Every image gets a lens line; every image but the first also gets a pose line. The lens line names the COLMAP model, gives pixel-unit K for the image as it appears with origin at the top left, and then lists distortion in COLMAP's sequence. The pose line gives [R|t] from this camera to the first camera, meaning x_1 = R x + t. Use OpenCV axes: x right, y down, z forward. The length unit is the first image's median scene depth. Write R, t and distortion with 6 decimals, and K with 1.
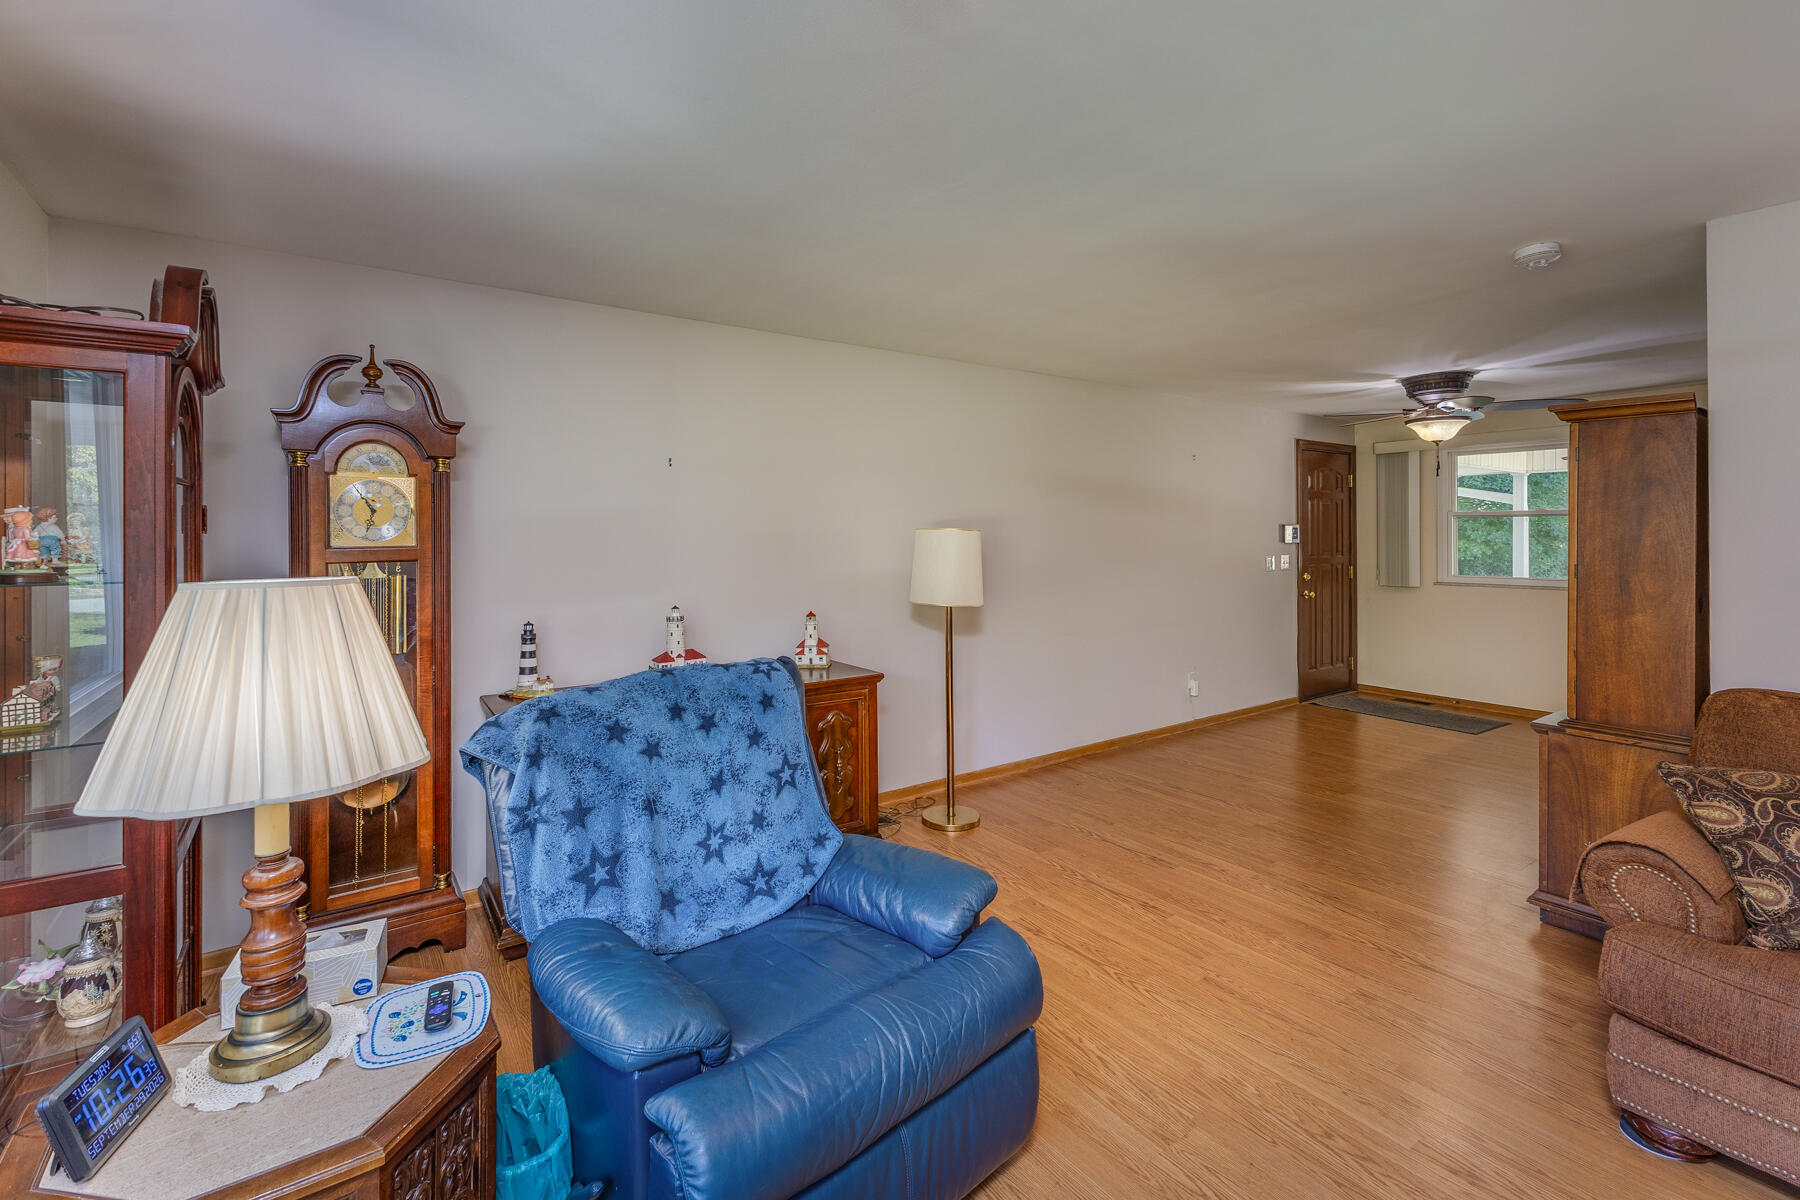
lens RADIAL K [[784.7, 0, 895.4], [0, 784.7, 567.8], [0, 0, 1]] dist [0.000267, -0.000077]
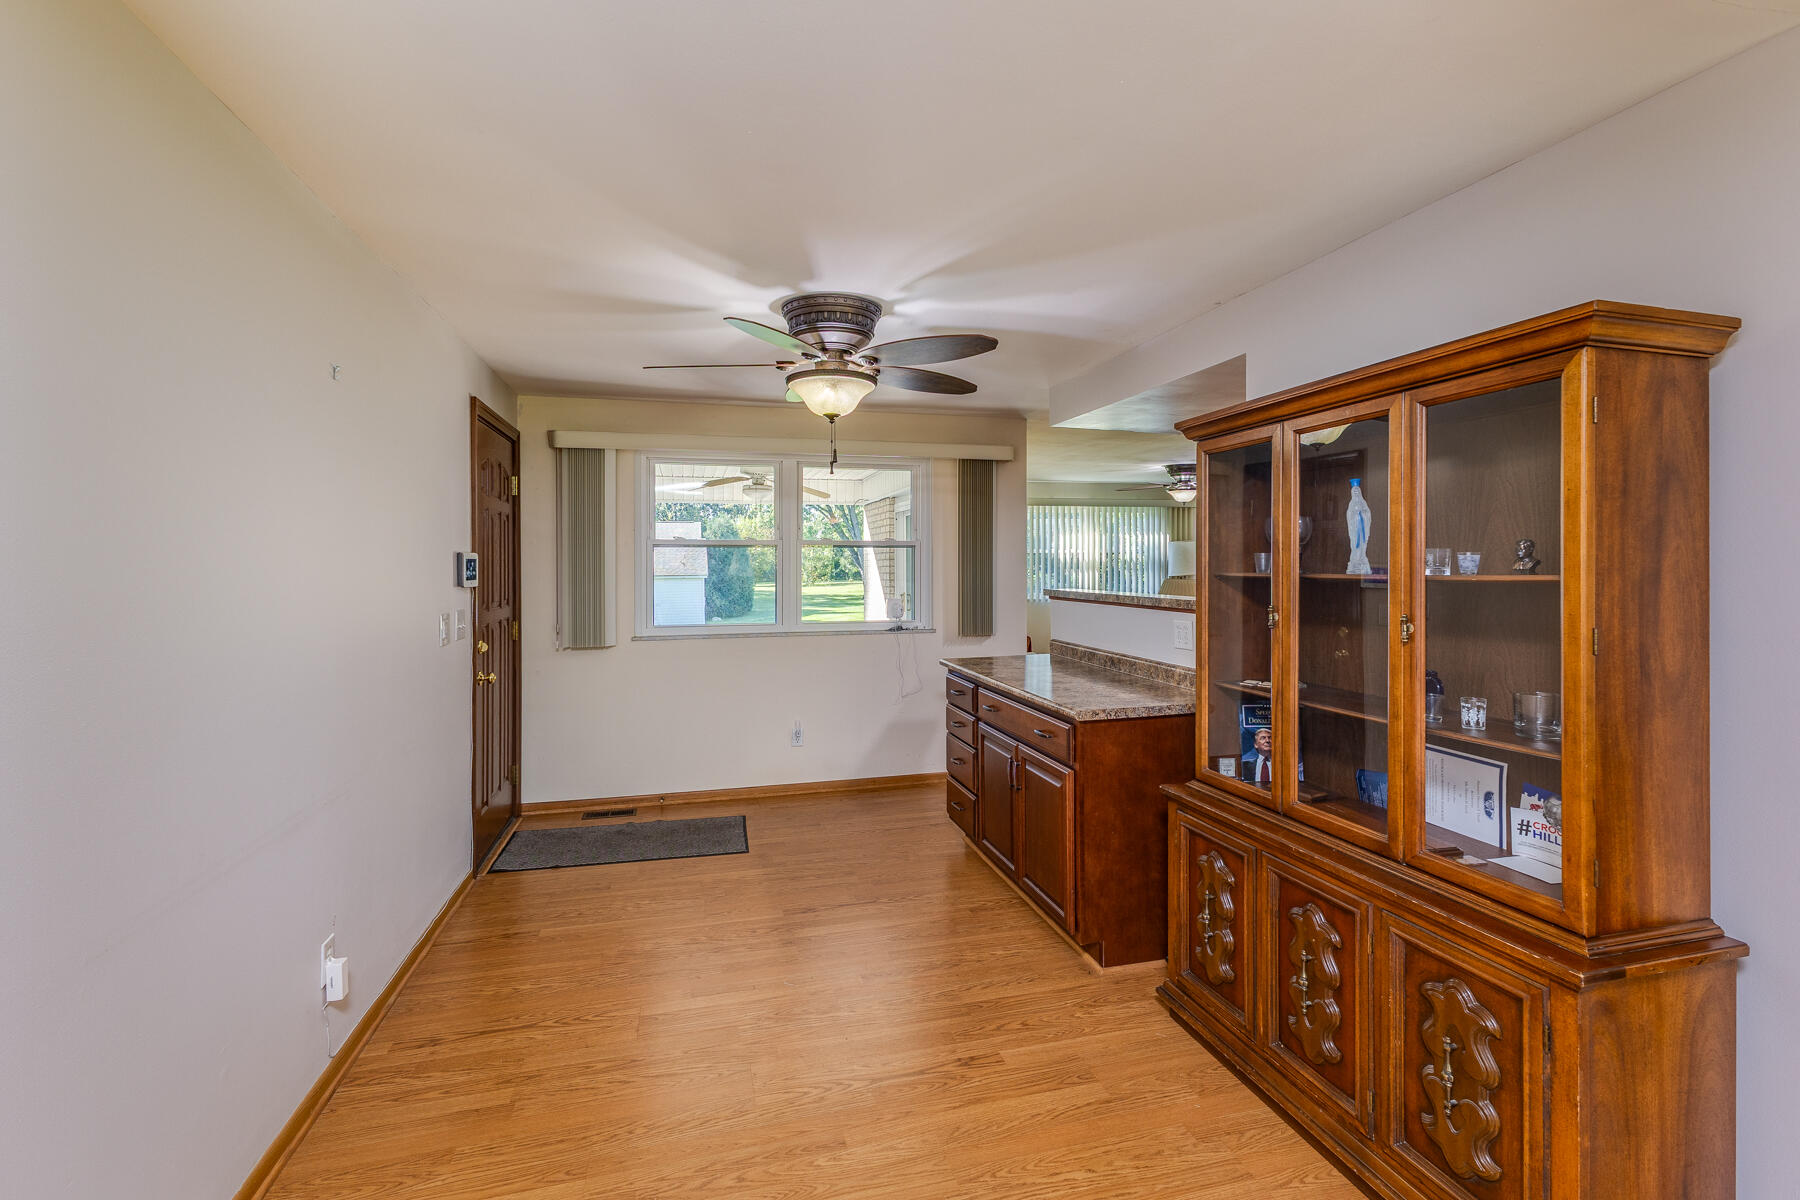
lens RADIAL K [[784.7, 0, 895.4], [0, 784.7, 567.8], [0, 0, 1]] dist [0.000267, -0.000077]
pose [[0.341297, 0.003871, 0.939948, 0.101350], [0.039047, 0.999070, -0.018293, -0.023122], [-0.939144, 0.042945, 0.340828, 0.534355]]
